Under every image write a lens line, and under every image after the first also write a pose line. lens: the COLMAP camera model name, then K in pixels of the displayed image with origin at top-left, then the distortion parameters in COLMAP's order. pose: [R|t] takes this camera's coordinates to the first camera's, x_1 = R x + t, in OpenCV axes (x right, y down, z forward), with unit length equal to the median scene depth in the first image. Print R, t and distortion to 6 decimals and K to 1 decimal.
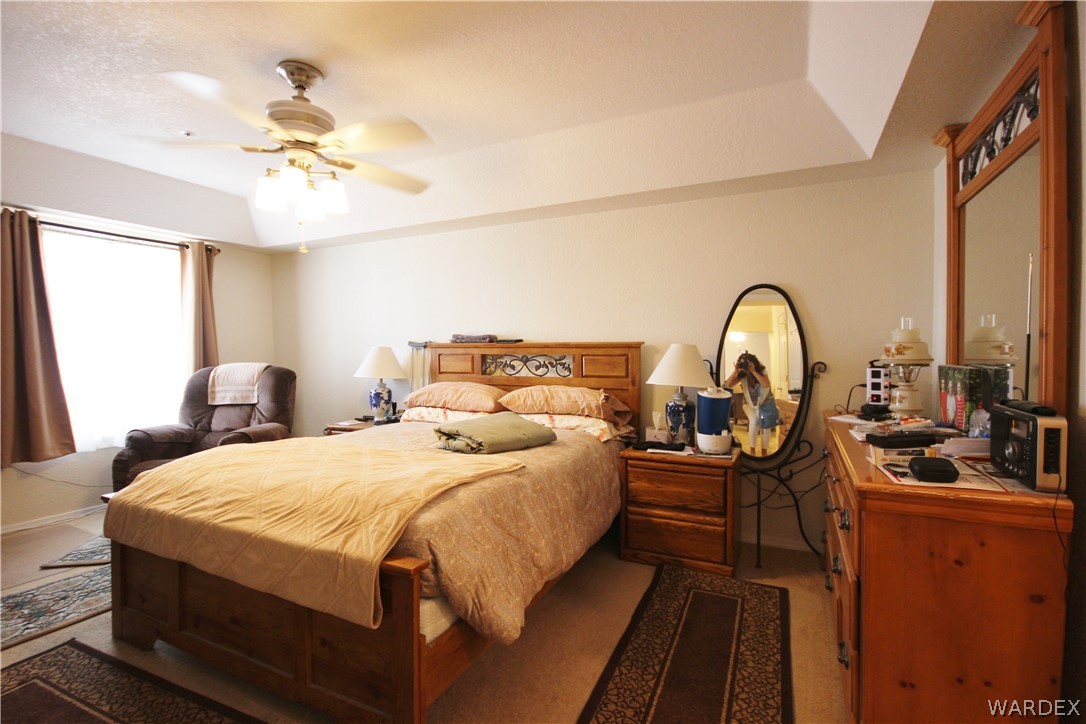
lens RADIAL K [[507.0, 0, 552.7], [0, 507.0, 357.4], [0, 0, 1]] dist [0.004644, 0.000302]
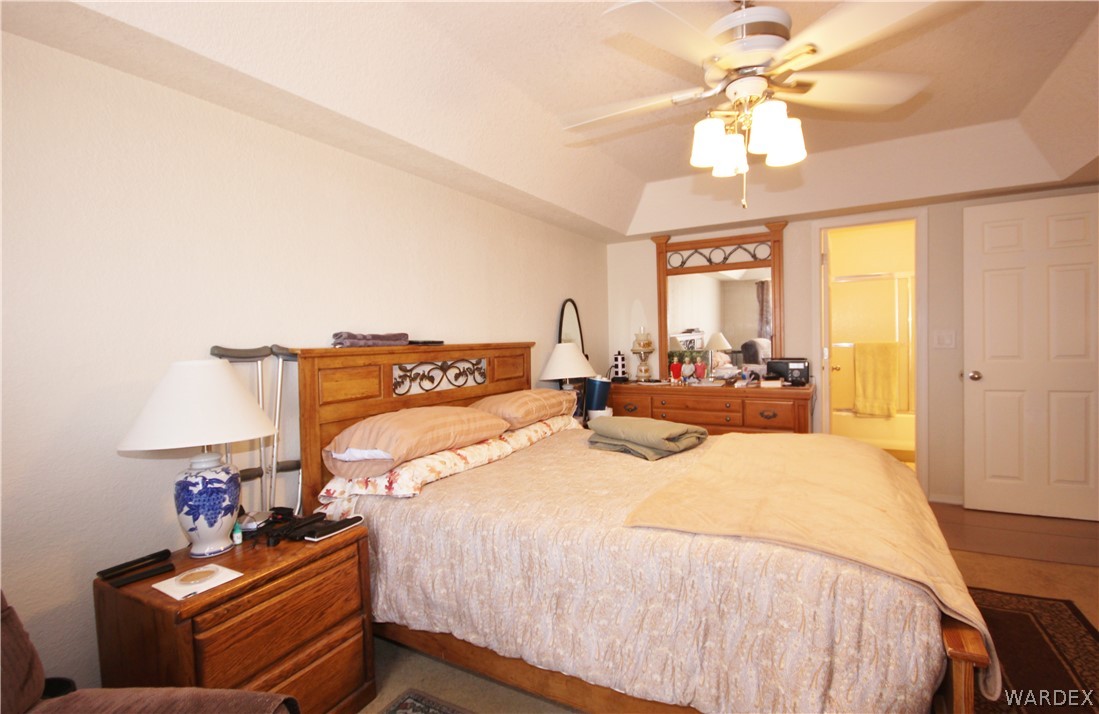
lens RADIAL K [[529.5, 0, 549.2], [0, 529.5, 354.3], [0, 0, 1]] dist [-0.001897, 0.001570]
pose [[0.058266, -0.028737, 0.997887, -0.859209], [0.041322, 0.998798, 0.026350, -0.030498], [-0.997446, 0.039699, 0.059383, 0.827818]]
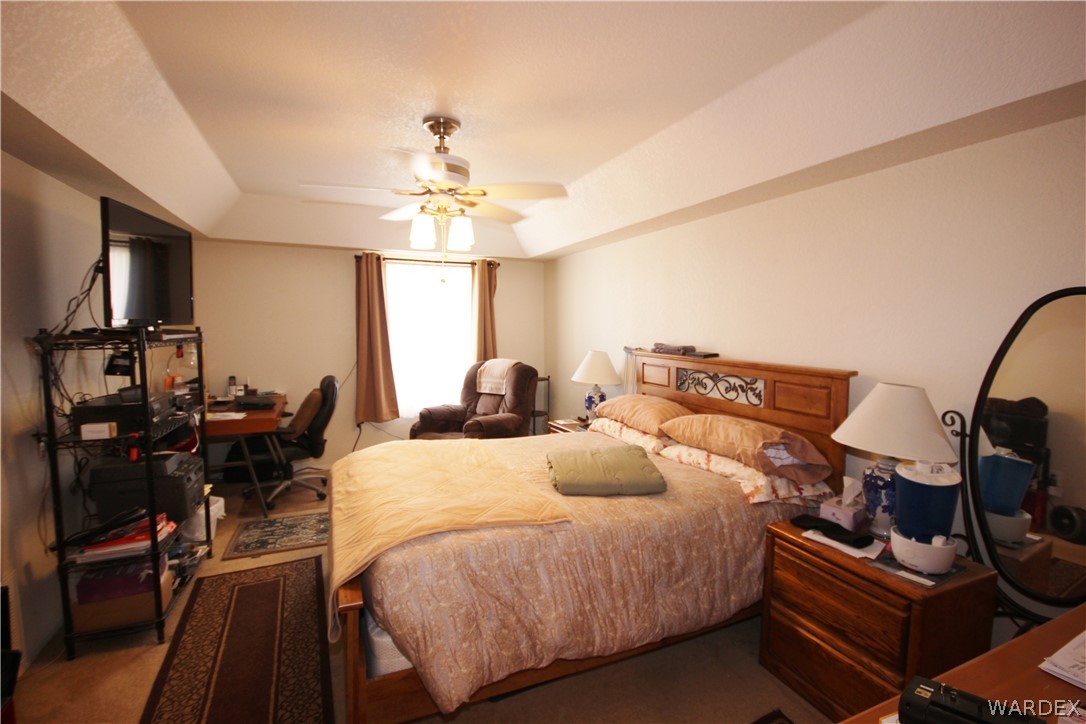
lens RADIAL K [[507.0, 0, 544.4], [0, 507.0, 358.9], [0, 0, 1]] dist [0.004644, 0.000302]
pose [[0.760122, 0.056735, -0.647298, 0.282779], [-0.026130, 0.998044, 0.056794, -0.071154], [0.649254, -0.026256, 0.760118, 0.181660]]
